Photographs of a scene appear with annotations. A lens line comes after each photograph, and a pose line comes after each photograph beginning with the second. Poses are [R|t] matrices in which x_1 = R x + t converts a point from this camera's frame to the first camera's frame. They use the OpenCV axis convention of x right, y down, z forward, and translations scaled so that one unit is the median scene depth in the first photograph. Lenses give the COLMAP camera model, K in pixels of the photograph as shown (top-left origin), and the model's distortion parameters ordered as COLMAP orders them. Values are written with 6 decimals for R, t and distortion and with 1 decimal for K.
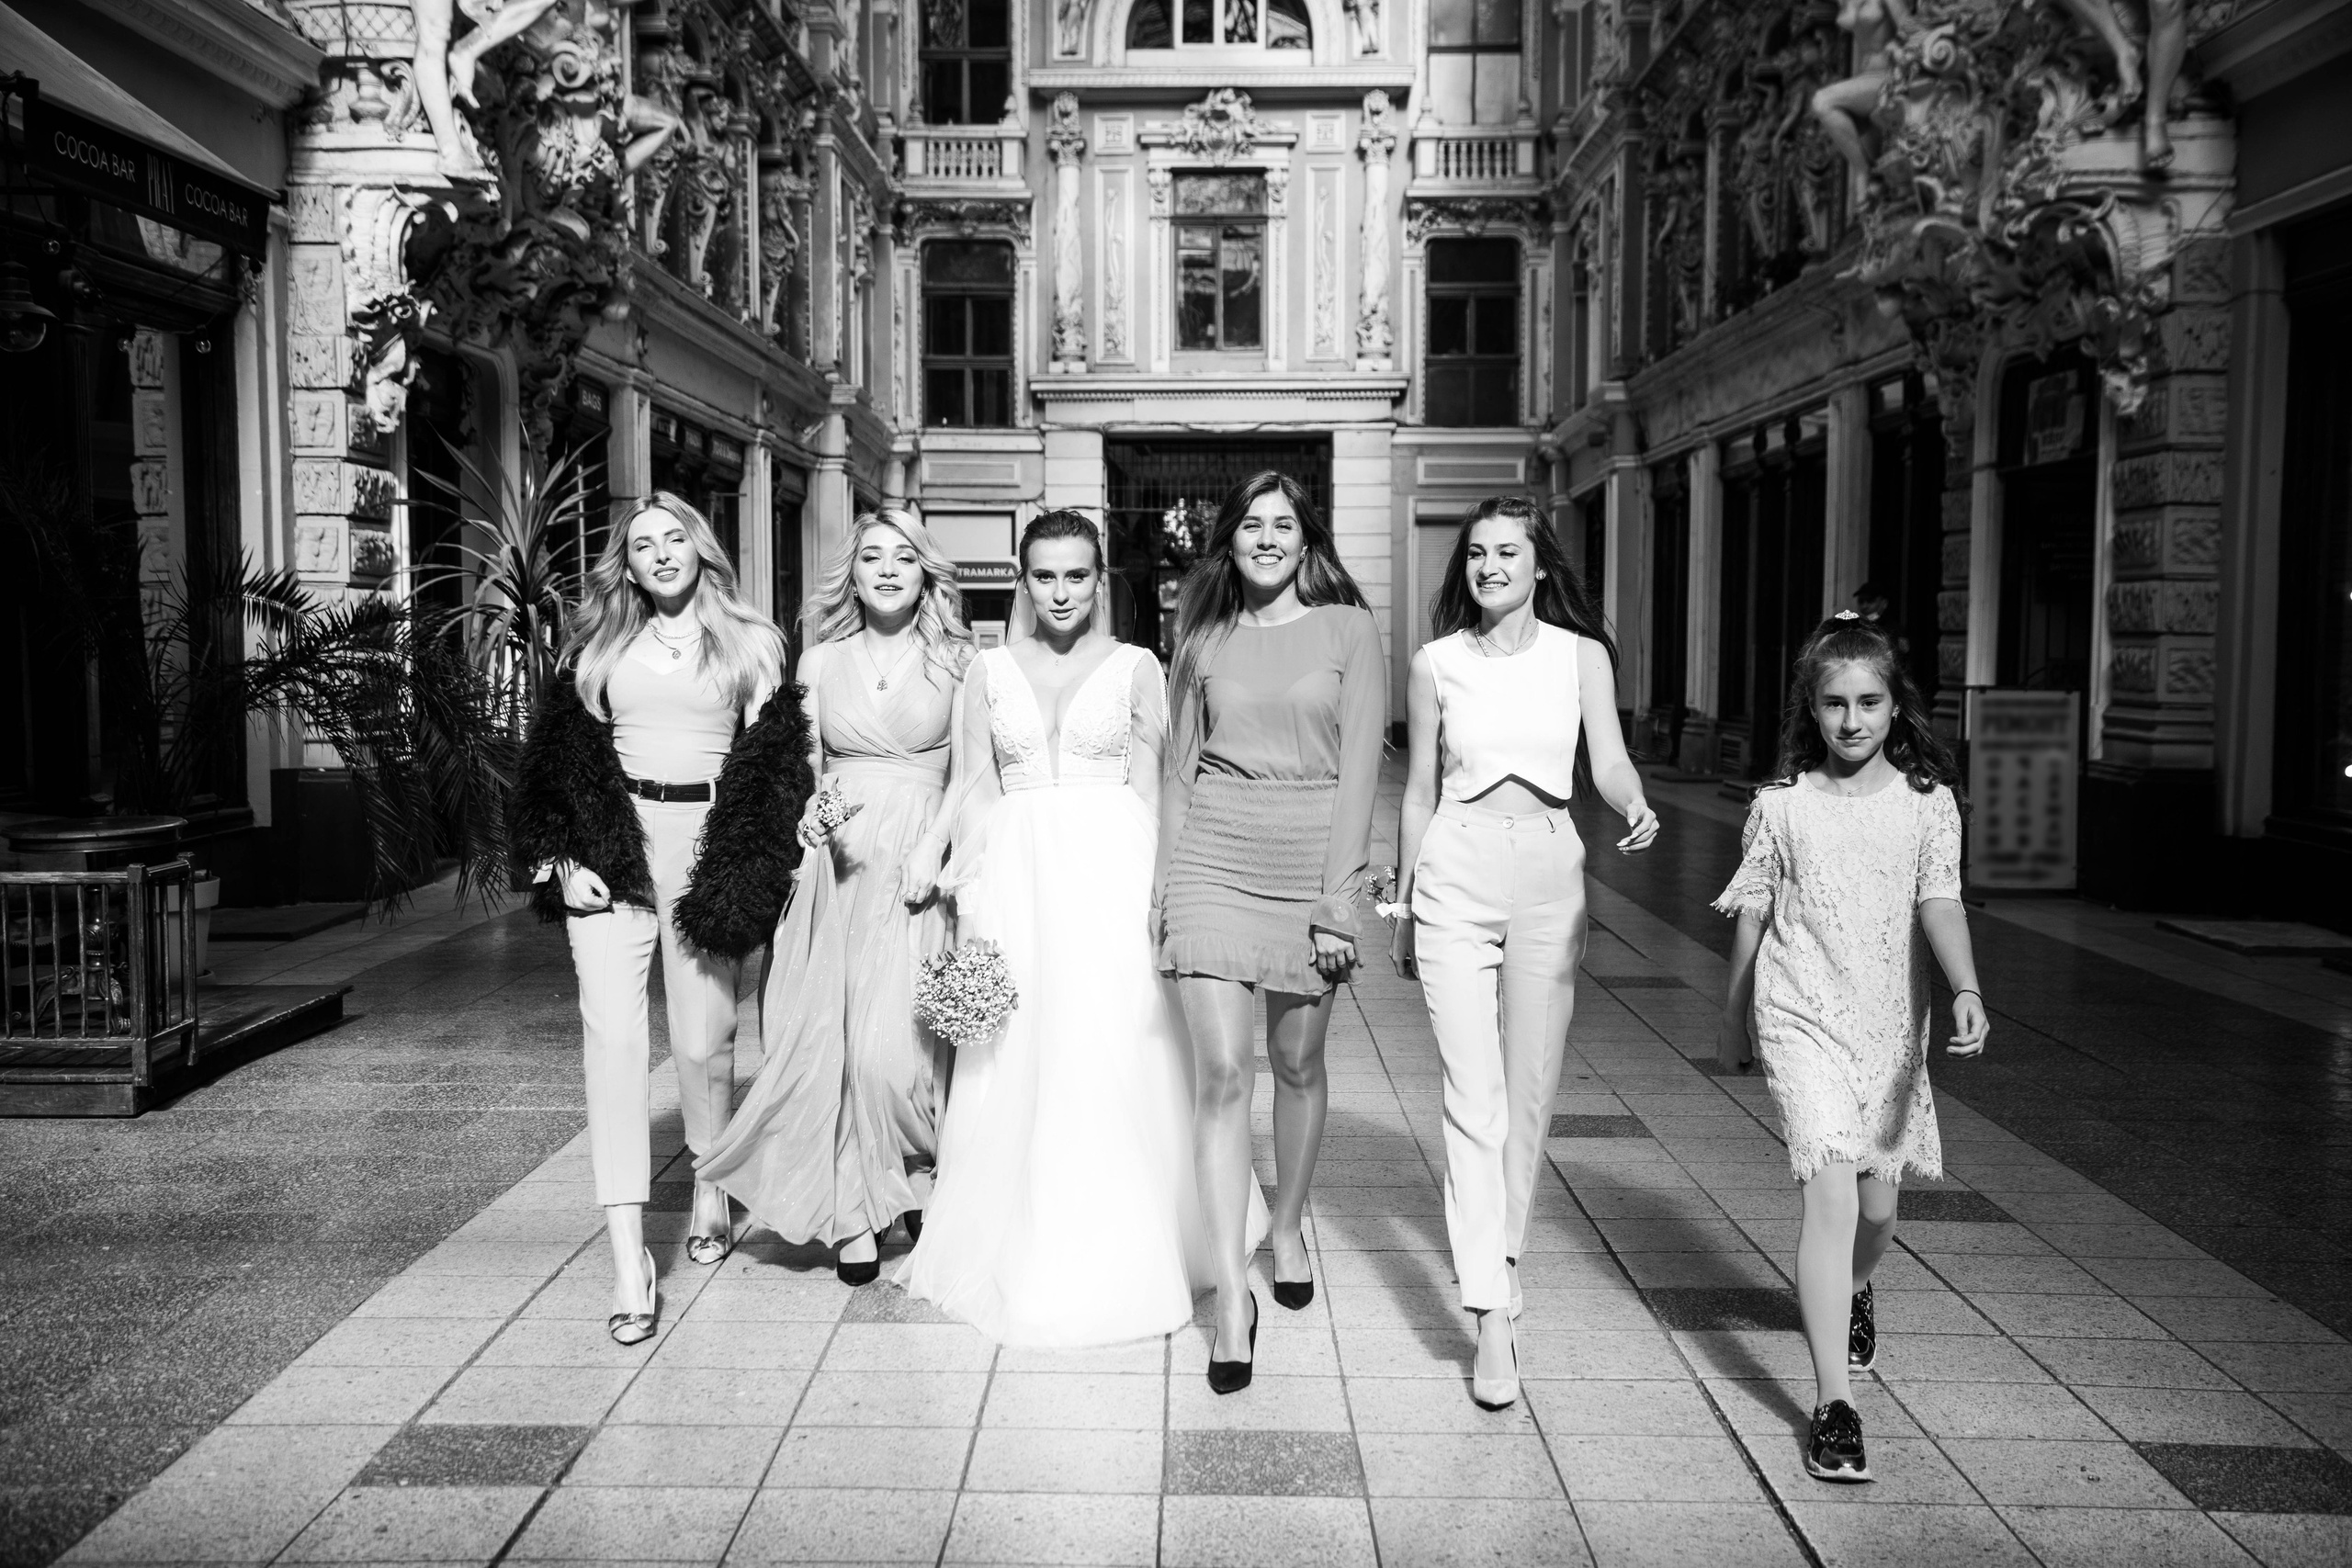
lens RADIAL K [[2700.2, 0, 1176.4], [0, 2700.2, 785.1], [0, 0, 1]] dist [0.194535, 0.000000]
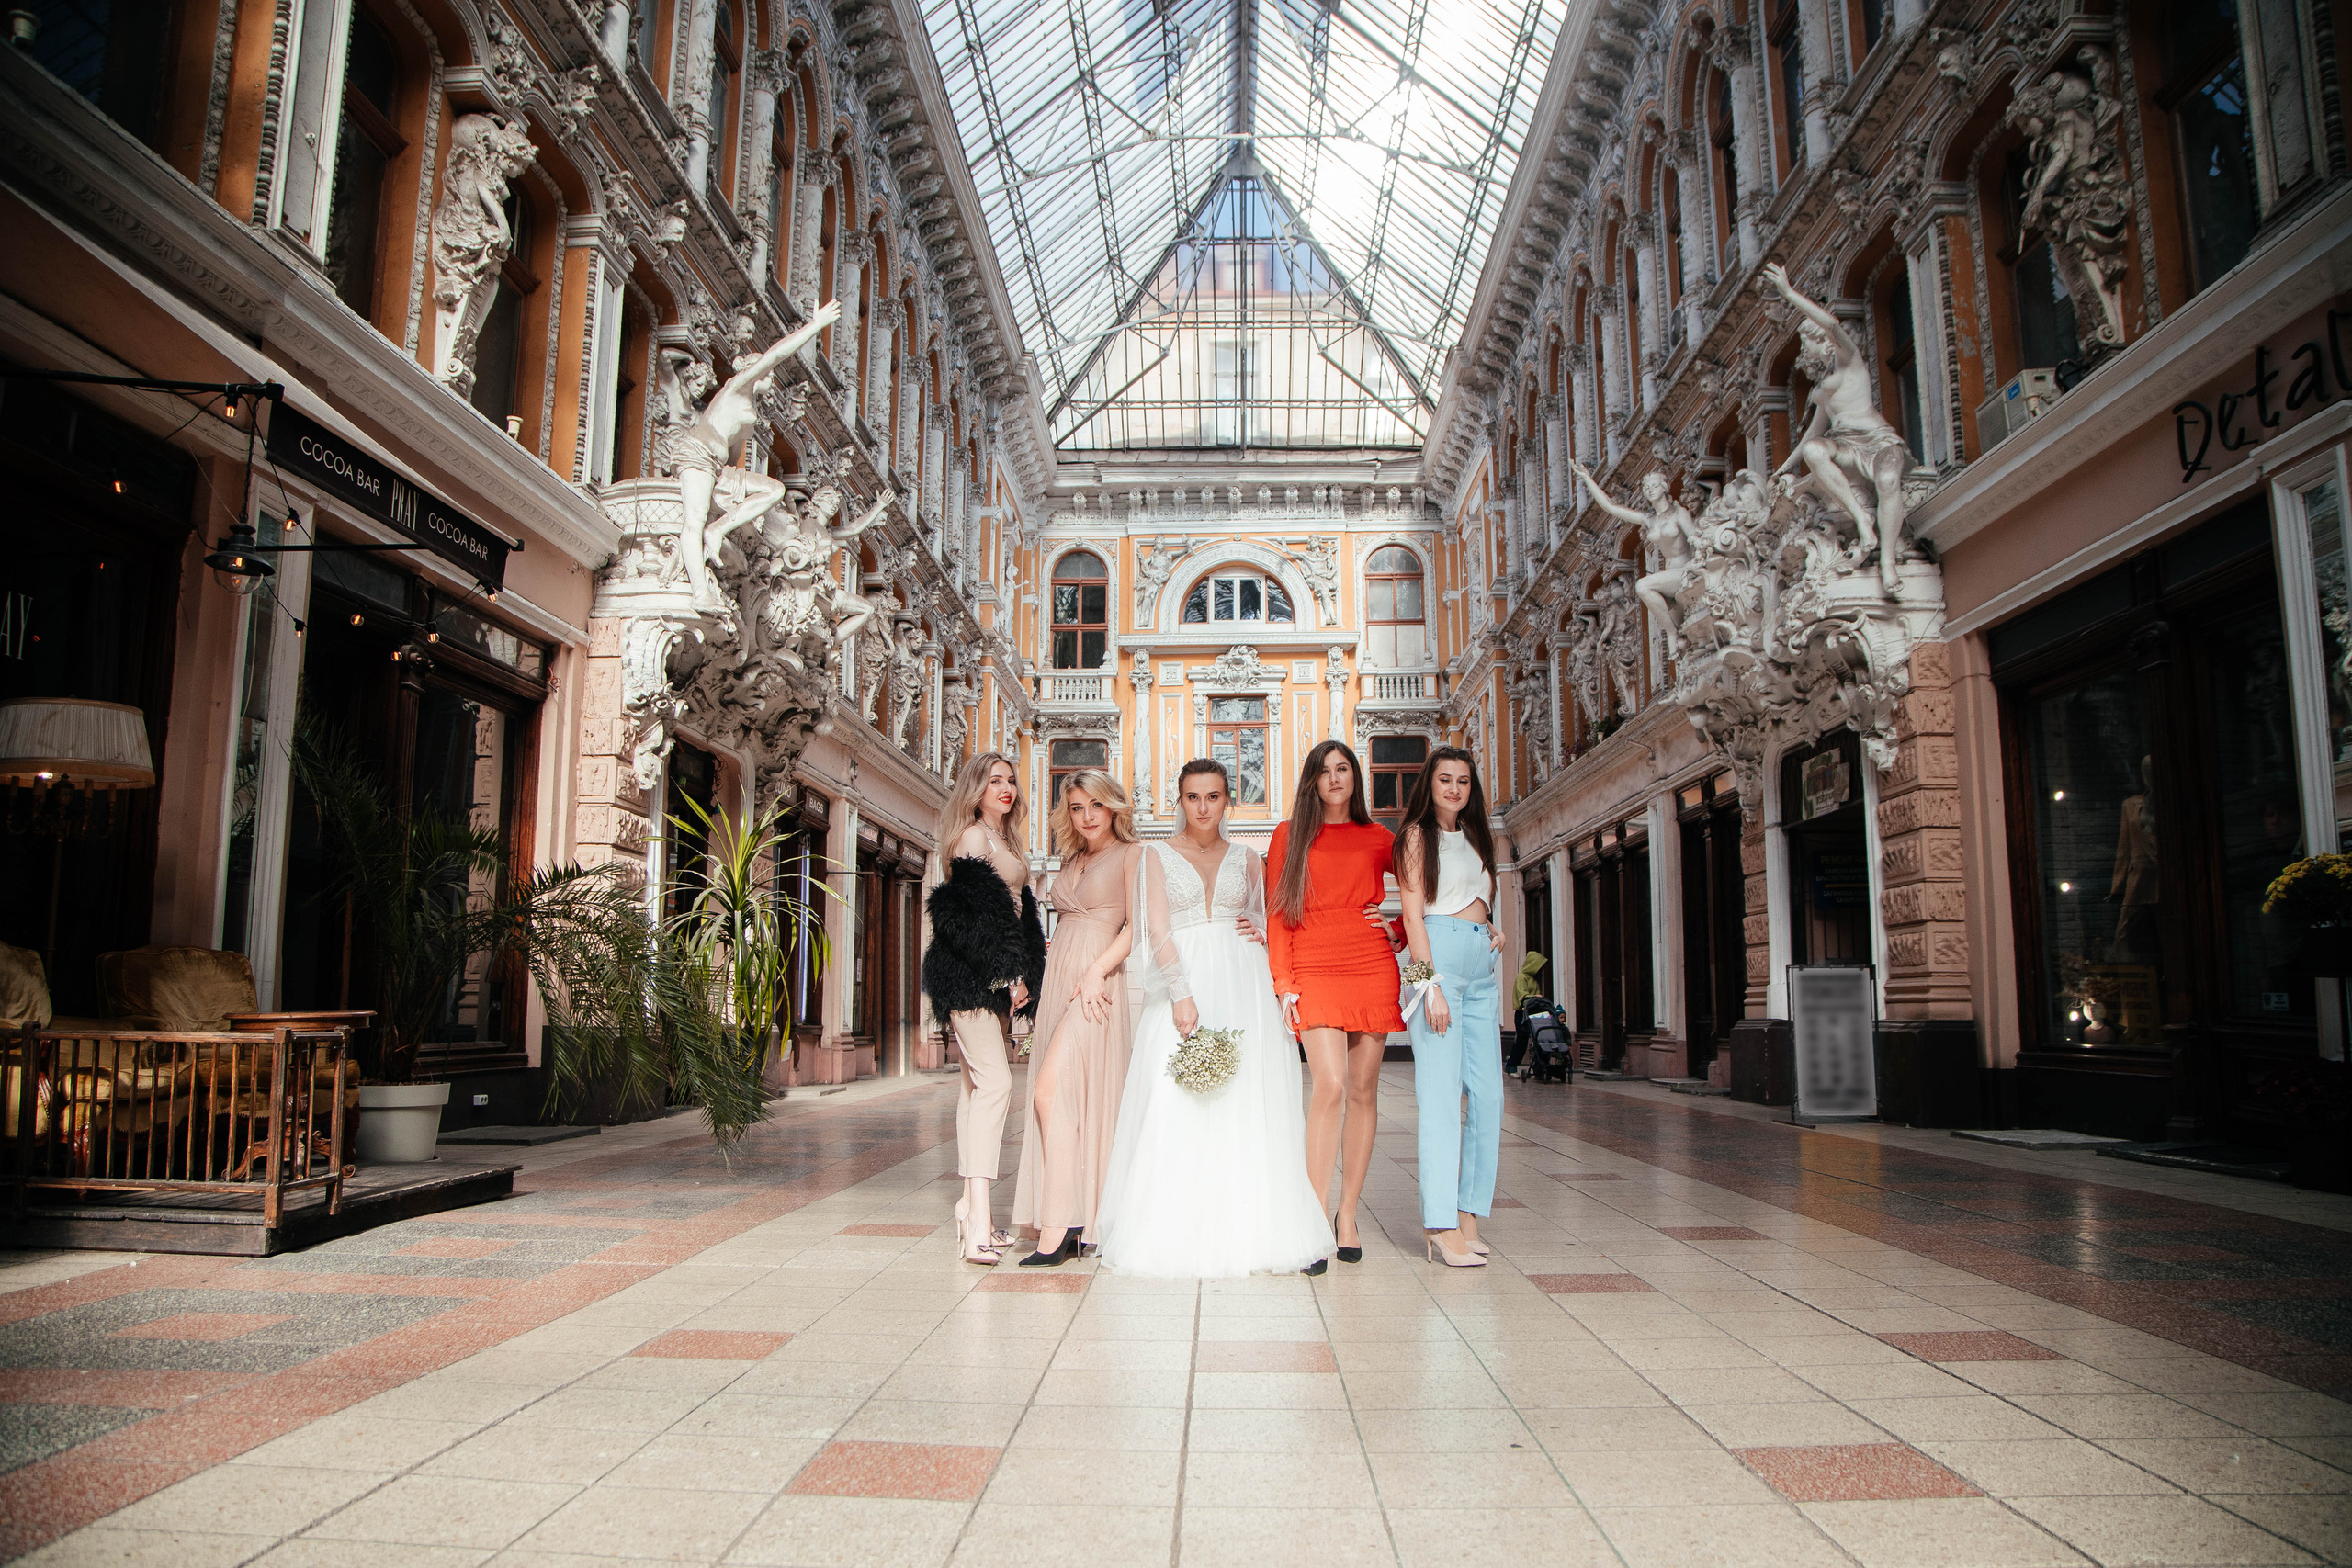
lens RADIAL K [[1653.4, 0, 1182.4], [0, 1653.4, 770.2], [0, 0, 1]] dist [-0.101982, 0.048198]
pose [[0.999818, -0.004659, -0.018497, 0.002820], [0.000841, 0.979542, -0.201240, 0.028938], [0.019056, 0.201188, 0.979367, 0.171771]]
